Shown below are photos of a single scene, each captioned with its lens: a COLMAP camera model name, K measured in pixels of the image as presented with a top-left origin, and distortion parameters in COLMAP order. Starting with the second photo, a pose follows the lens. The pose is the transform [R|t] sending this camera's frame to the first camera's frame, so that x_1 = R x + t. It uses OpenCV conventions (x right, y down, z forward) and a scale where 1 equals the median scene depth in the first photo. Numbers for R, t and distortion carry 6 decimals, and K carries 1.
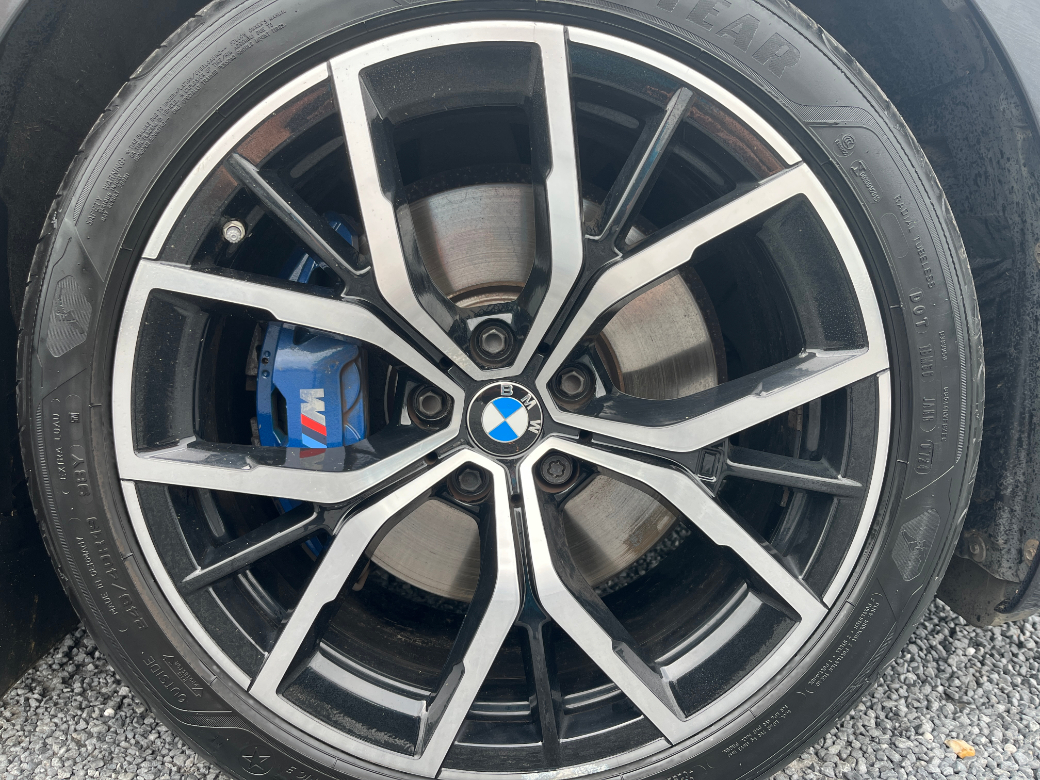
lens RADIAL K [[790.2, 0, 519.2], [0, 790.2, 383.4], [0, 0, 1]] dist [0.021995, -0.012778]
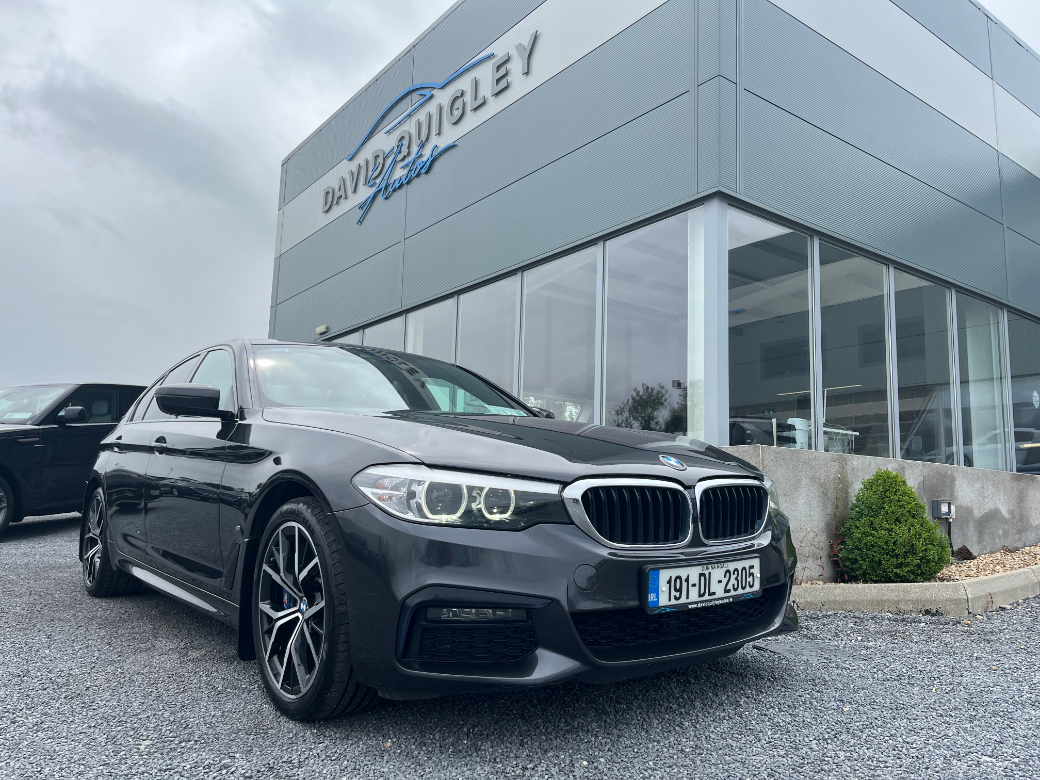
lens RADIAL K [[790.2, 0, 518.9], [0, 790.2, 392.5], [0, 0, 1]] dist [0.021995, -0.012778]
pose [[0.683857, -0.076012, -0.725646, 4.257105], [-0.032142, 0.990454, -0.134041, -0.601054], [0.728908, 0.114989, 0.674886, -1.261456]]
